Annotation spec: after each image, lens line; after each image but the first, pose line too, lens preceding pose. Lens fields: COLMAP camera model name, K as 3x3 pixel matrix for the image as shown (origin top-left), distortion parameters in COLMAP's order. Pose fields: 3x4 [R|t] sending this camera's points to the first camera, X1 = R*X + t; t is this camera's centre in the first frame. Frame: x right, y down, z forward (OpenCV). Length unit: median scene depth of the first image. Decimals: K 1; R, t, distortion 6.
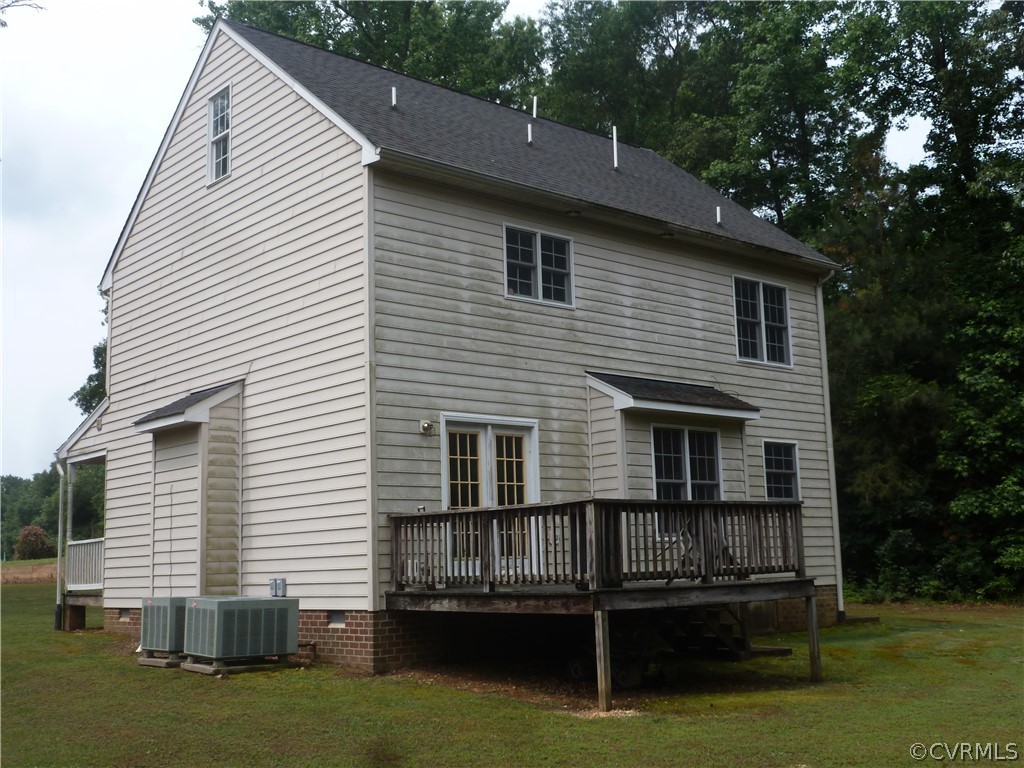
lens RADIAL K [[1165.6, 0, 512.0], [0, 1165.6, 384.0], [0, 0, 1]] dist [-0.024730, -0.020943]
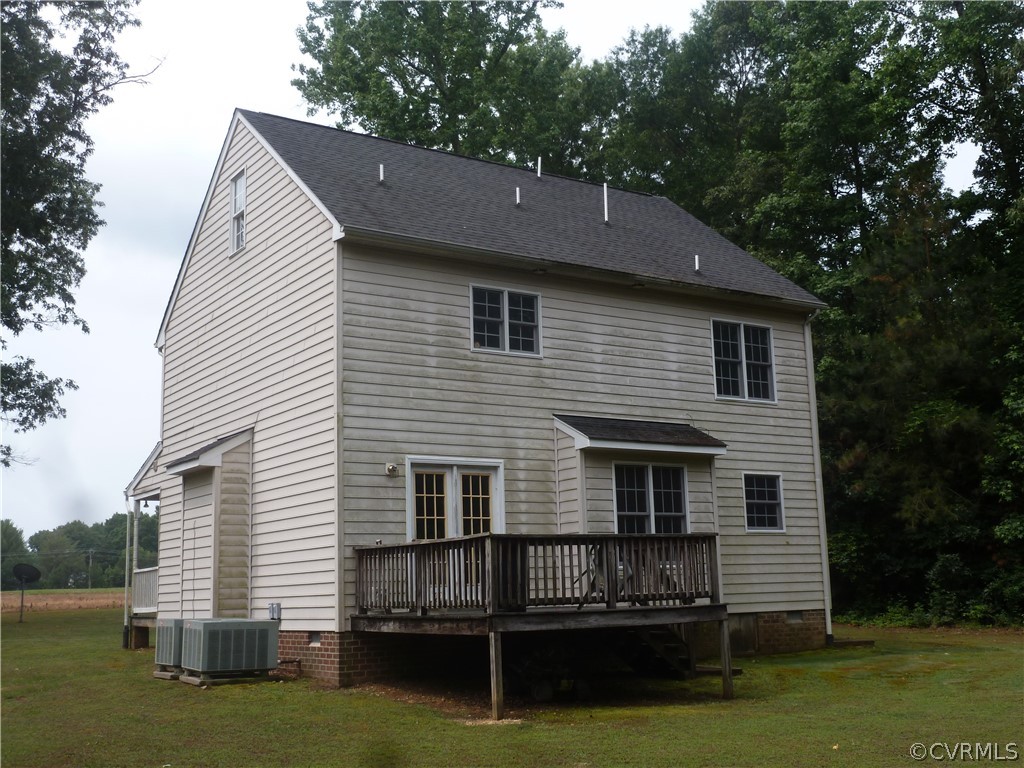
lens RADIAL K [[1165.6, 0, 512.0], [0, 1165.6, 384.0], [0, 0, 1]] dist [-0.024730, -0.020943]
pose [[0.990746, -0.024006, -0.133589, 0.175951], [0.021444, 0.999558, -0.020587, -0.018035], [0.134024, 0.017532, 0.990823, -0.097091]]
